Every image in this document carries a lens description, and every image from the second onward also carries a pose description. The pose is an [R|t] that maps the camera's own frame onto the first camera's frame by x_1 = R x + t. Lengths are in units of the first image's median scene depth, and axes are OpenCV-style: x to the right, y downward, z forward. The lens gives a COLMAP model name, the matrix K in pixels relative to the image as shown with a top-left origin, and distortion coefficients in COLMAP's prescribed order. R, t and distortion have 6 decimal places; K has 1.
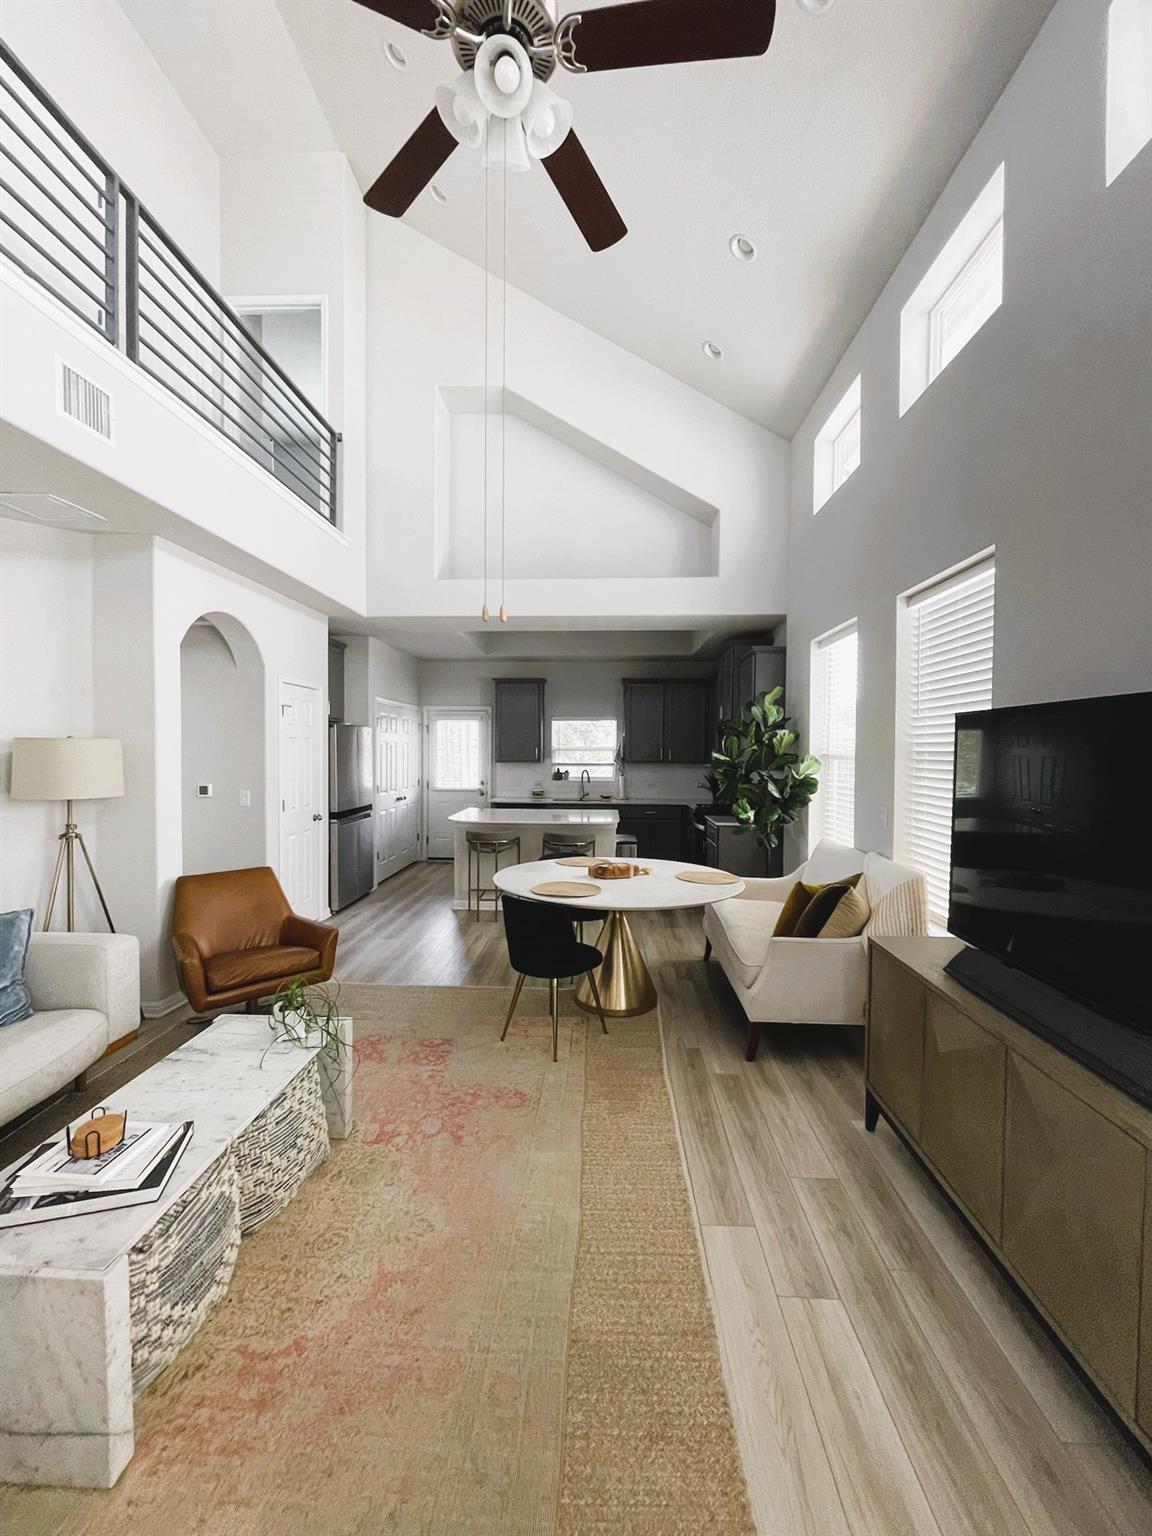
lens RADIAL K [[618.8, 0, 571.7], [0, 618.8, 764.3], [0, 0, 1]] dist [-0.000531, 0.000378]
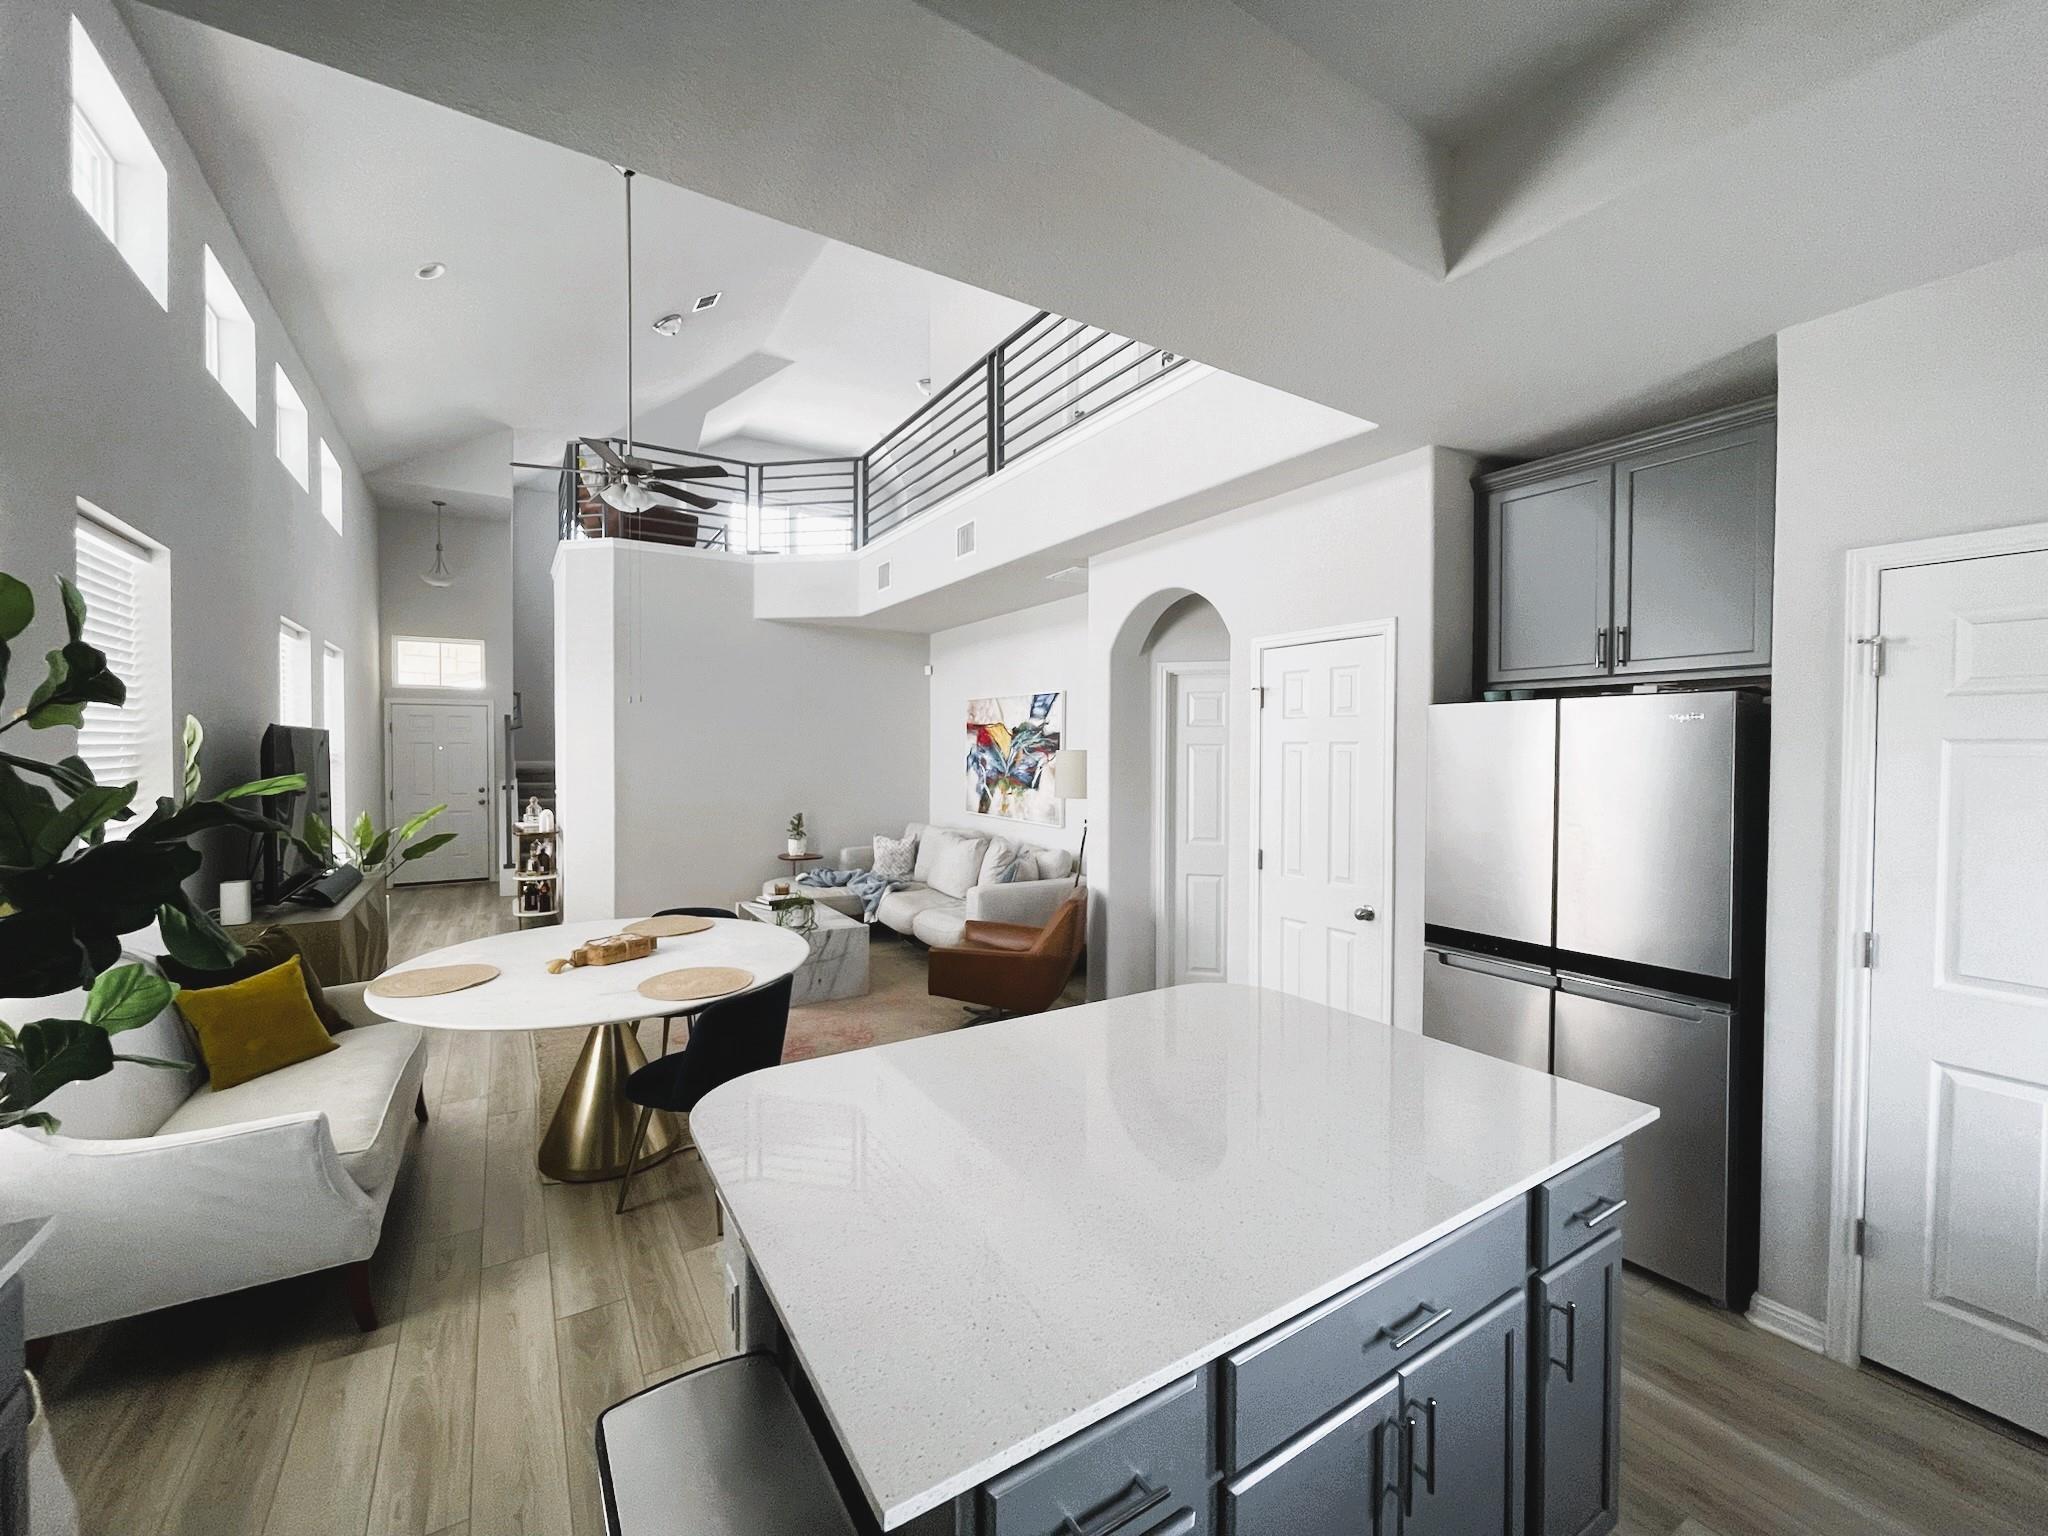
lens RADIAL K [[825.0, 0, 1024.0], [0, 825.0, 768.0], [0, 0, 1]] dist [-0.000531, 0.000378]
pose [[-0.826366, 0.014957, -0.562935, 0.197135], [-0.011706, 0.998975, 0.043726, -0.064703], [0.563012, 0.042723, -0.825344, 1.921365]]
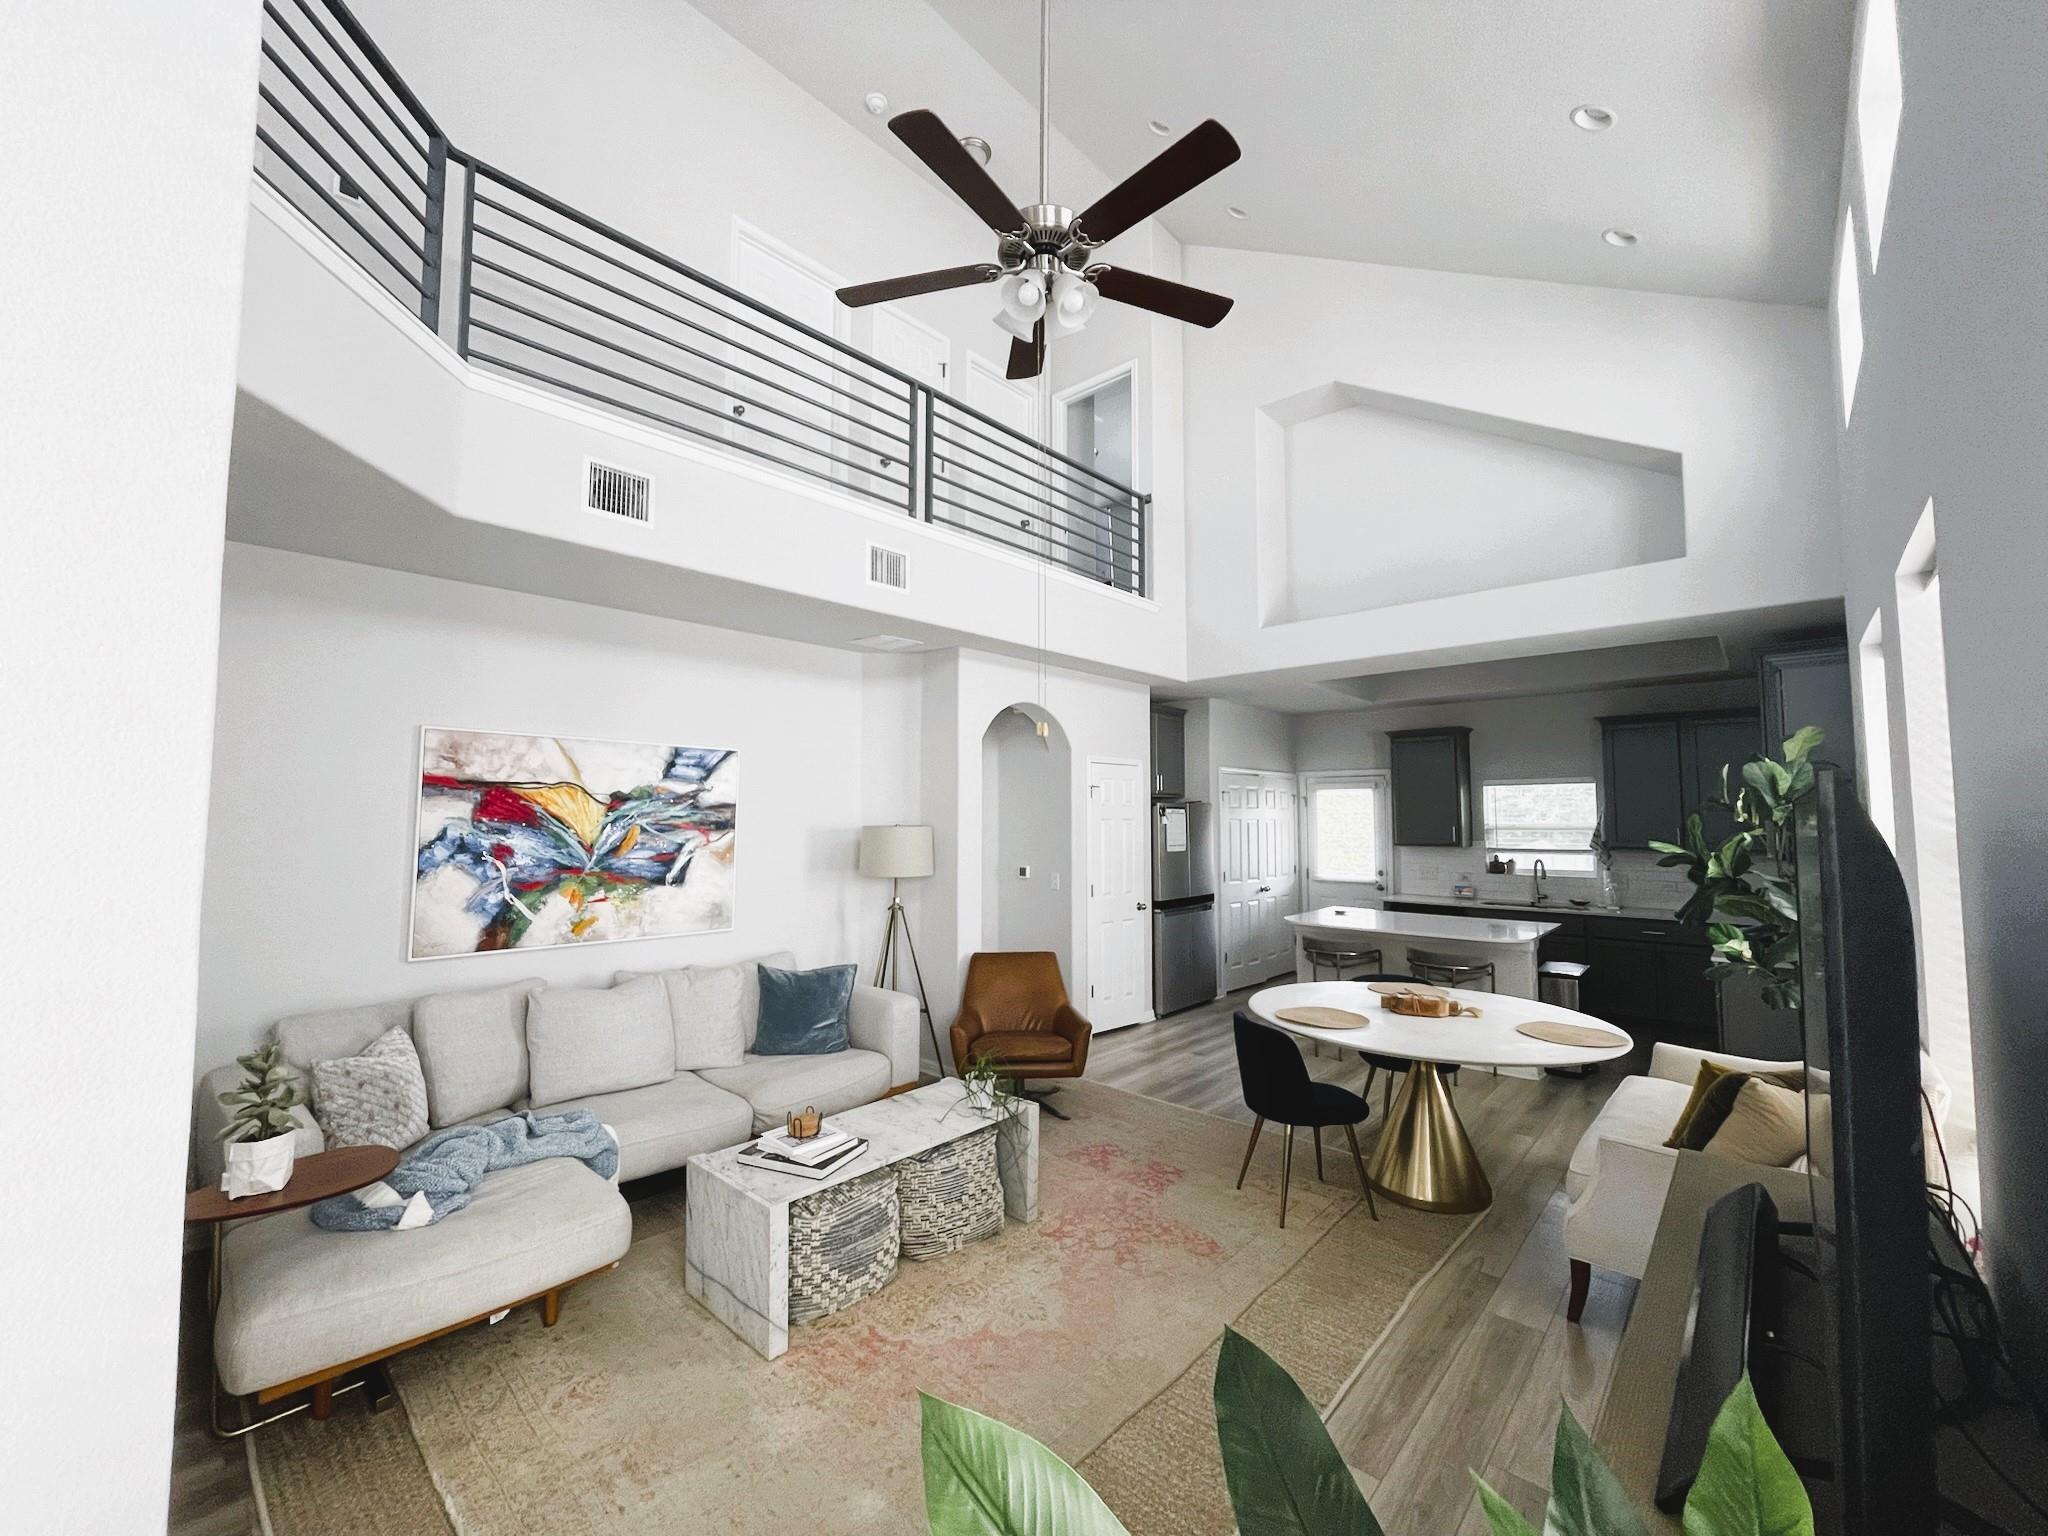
lens RADIAL K [[825.3, 0, 1020.9], [0, 825.3, 769.1], [0, 0, 1]] dist [-0.015843, -0.000019]
pose [[0.764015, -0.042056, -0.643827, 0.342706], [-0.011628, 0.996814, -0.078913, -0.023698], [0.645094, 0.067777, 0.761091, -0.060816]]
